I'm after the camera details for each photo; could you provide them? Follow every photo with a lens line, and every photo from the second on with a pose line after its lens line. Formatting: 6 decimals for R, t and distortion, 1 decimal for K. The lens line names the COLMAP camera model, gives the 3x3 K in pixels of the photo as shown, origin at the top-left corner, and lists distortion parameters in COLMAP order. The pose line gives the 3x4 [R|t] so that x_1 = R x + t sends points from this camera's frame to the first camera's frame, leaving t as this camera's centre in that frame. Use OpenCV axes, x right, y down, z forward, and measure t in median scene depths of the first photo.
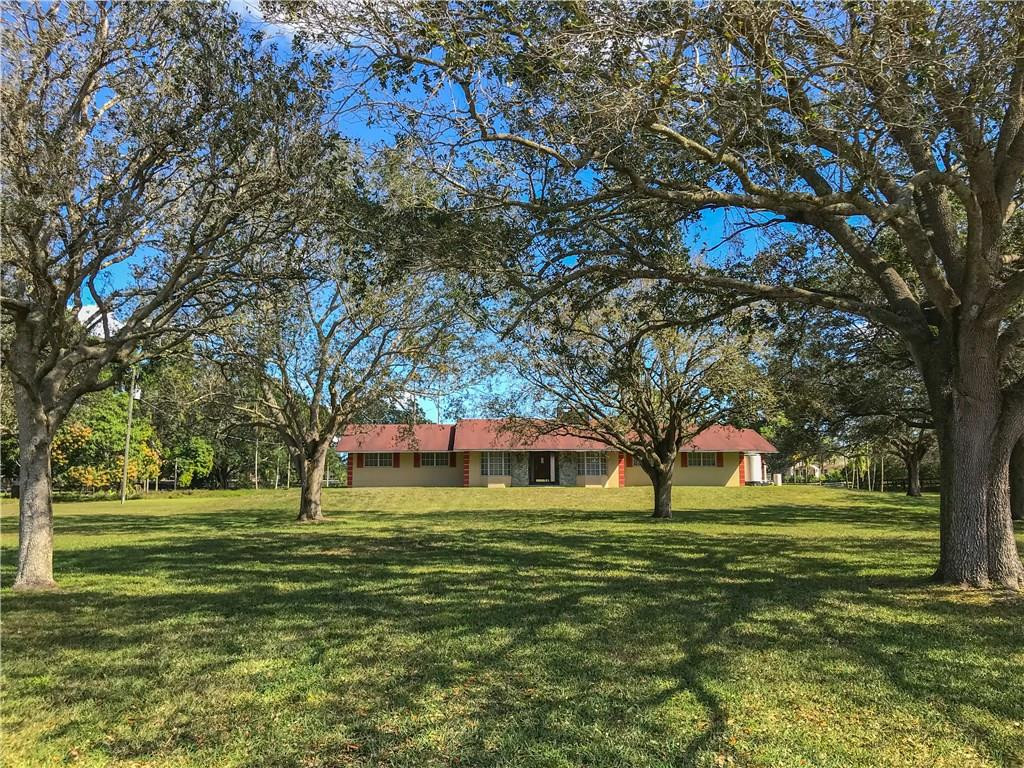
lens RADIAL K [[615.8, 0, 499.1], [0, 615.8, 385.6], [0, 0, 1]] dist [0.003049, -0.001102]
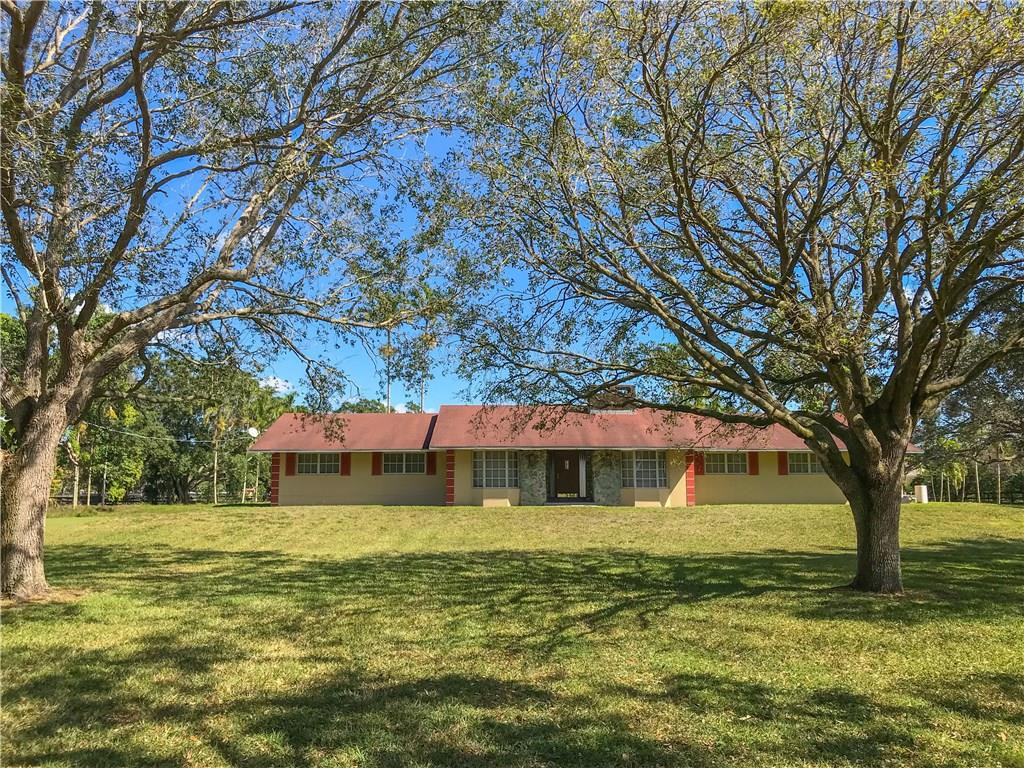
lens RADIAL K [[615.8, 0, 499.1], [0, 615.8, 385.6], [0, 0, 1]] dist [0.003049, -0.001102]
pose [[0.999713, -0.001748, -0.023884, 0.013976], [0.001273, 0.999801, -0.019897, 0.051517], [0.023914, 0.019861, 0.999517, 0.349773]]
